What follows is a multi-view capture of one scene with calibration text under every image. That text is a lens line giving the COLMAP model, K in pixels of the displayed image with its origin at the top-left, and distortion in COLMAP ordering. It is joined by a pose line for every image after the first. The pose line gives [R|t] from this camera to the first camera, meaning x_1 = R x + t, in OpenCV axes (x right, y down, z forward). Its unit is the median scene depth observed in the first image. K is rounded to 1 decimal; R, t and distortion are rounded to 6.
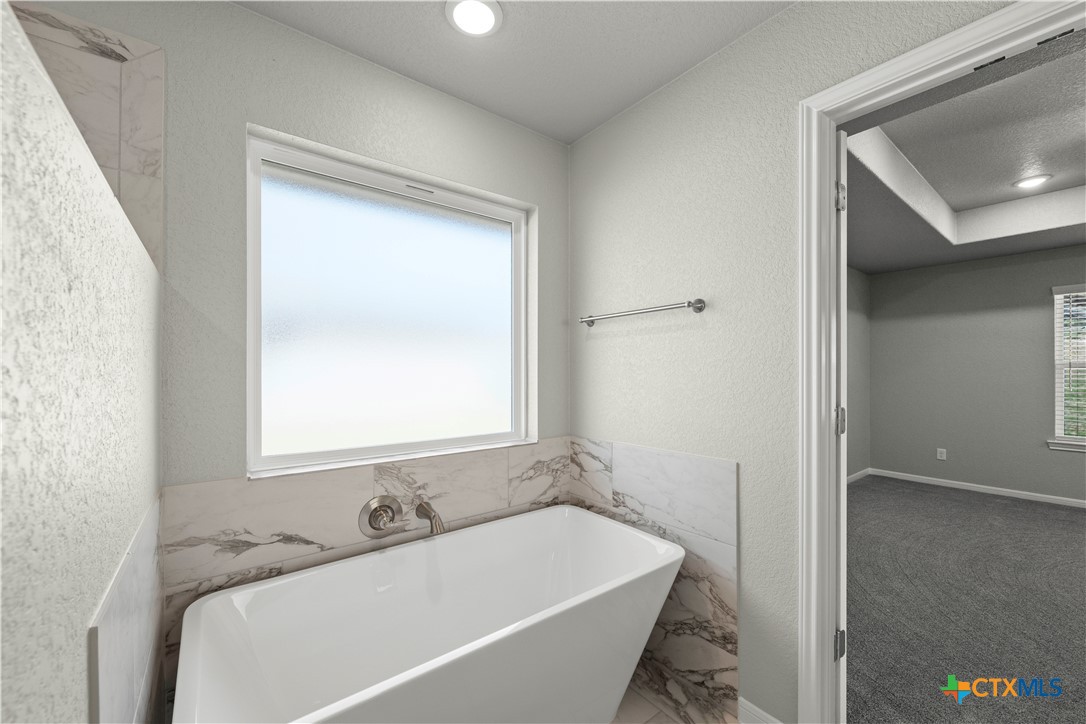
lens RADIAL K [[431.7, 0, 546.7], [0, 431.7, 370.9], [0, 0, 1]] dist [-0.000508, -0.000252]
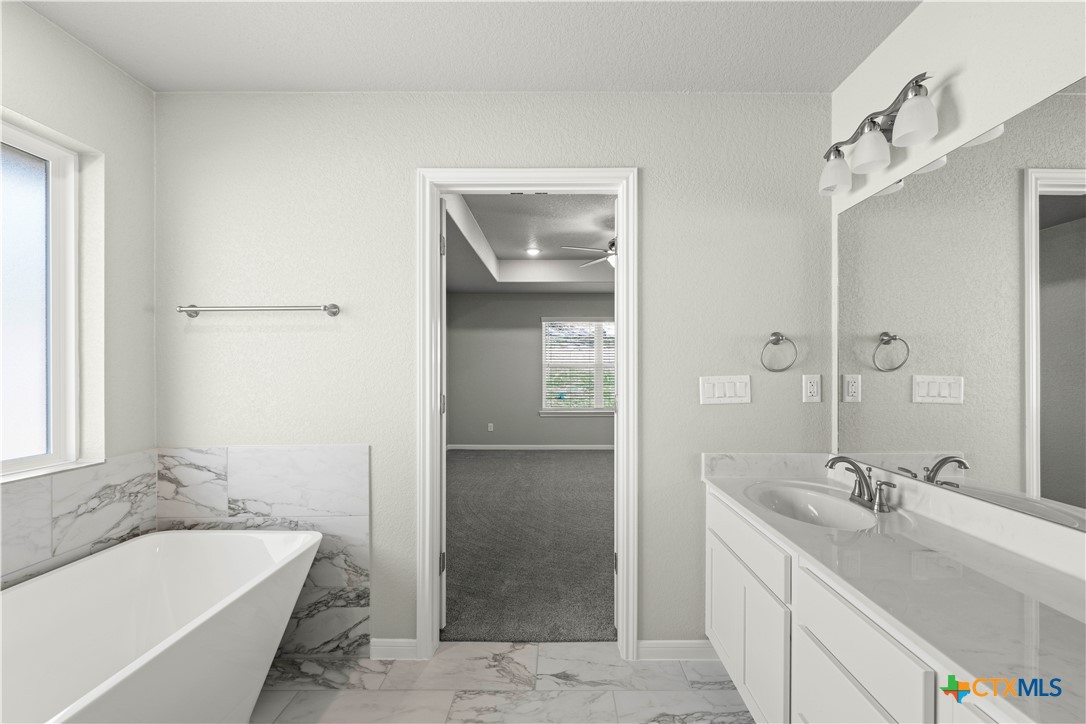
lens RADIAL K [[431.7, 0, 546.7], [0, 431.7, 370.9], [0, 0, 1]] dist [-0.000508, -0.000252]
pose [[0.640516, -0.003661, 0.767936, -0.116261], [-0.000568, 0.999986, 0.005241, -0.000666], [-0.767944, -0.003793, 0.640505, -0.104204]]
